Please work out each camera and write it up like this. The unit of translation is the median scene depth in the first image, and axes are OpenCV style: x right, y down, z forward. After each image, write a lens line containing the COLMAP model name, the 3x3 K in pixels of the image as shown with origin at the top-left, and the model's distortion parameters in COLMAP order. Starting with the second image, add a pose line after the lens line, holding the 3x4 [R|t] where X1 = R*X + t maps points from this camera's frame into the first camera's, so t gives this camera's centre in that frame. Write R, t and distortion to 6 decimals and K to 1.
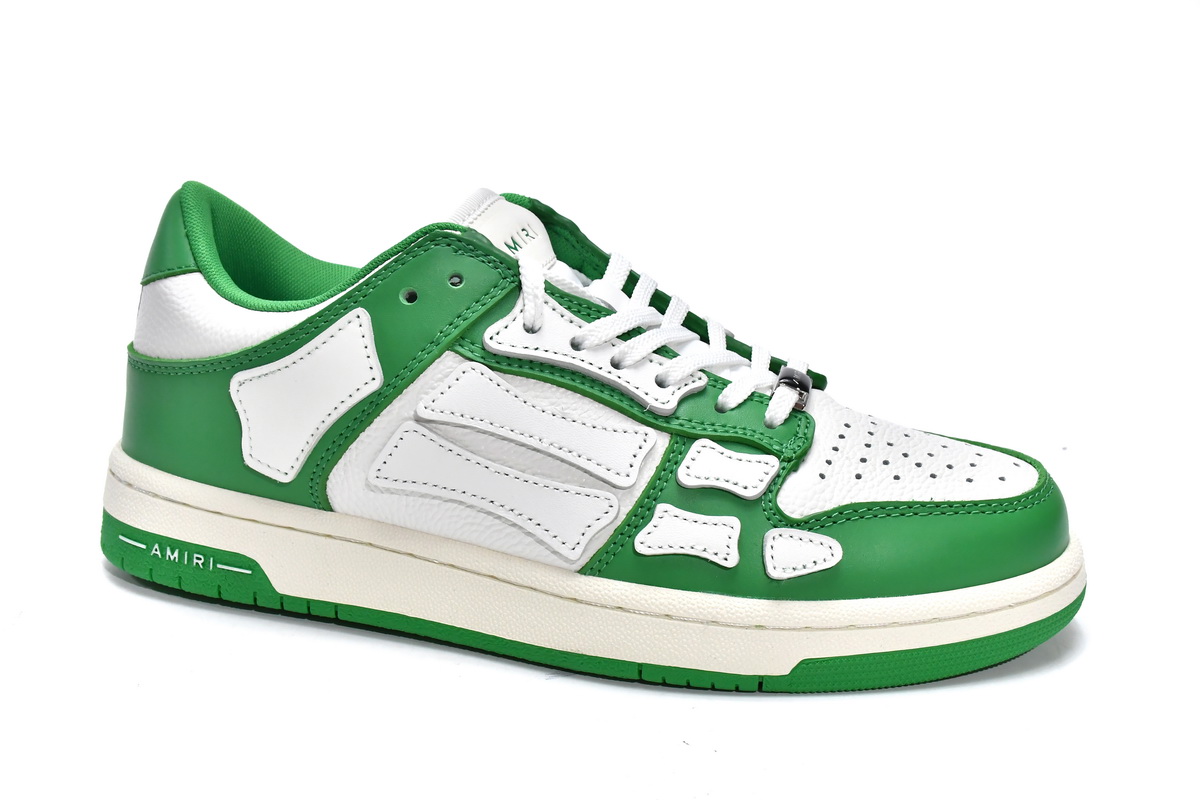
lens RADIAL K [[1579.9, 0, 603.7], [0, 1579.9, 403.9], [0, 0, 1]] dist [0.004609, 0.000000]
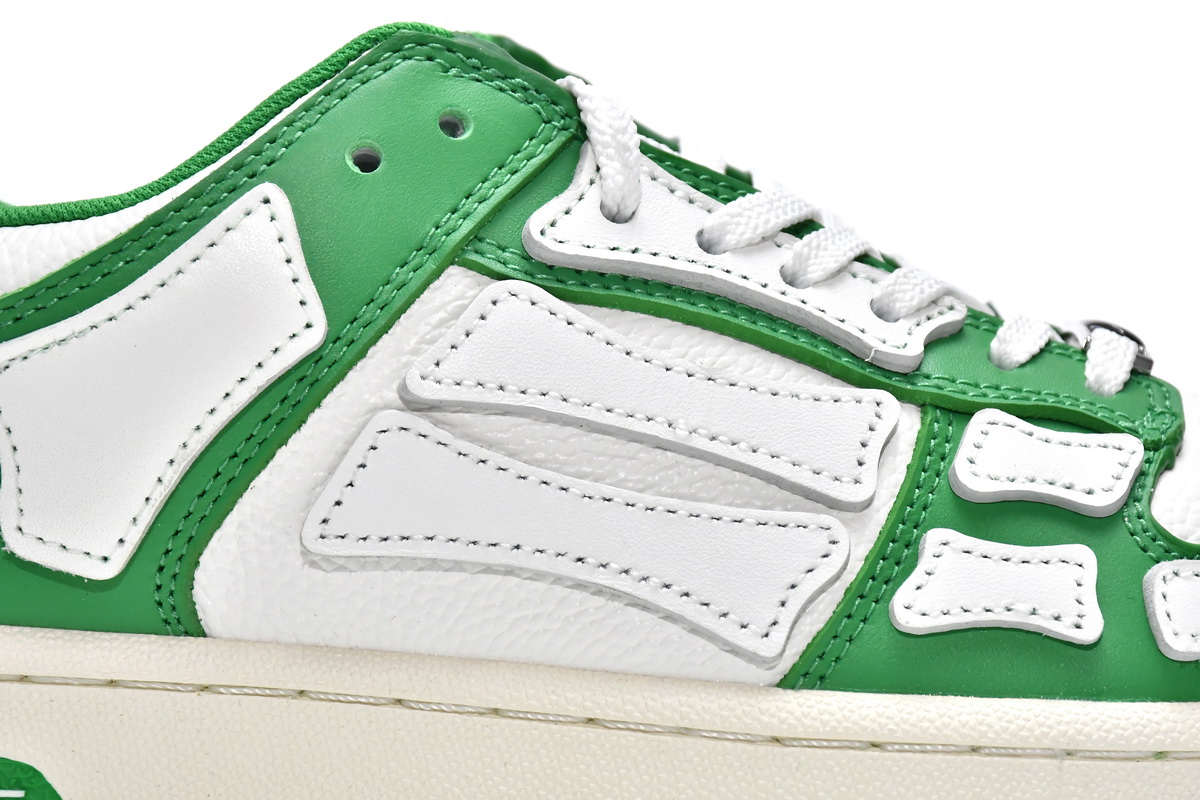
lens RADIAL K [[4851.9, 0, 599.0], [0, 4851.9, 399.3], [0, 0, 1]] dist [0.023036, 0.000000]
pose [[0.968165, -0.043403, 0.246520, -0.422682], [0.103215, 0.966449, -0.235207, 0.358859], [-0.228040, 0.253164, 0.940163, -0.388325]]
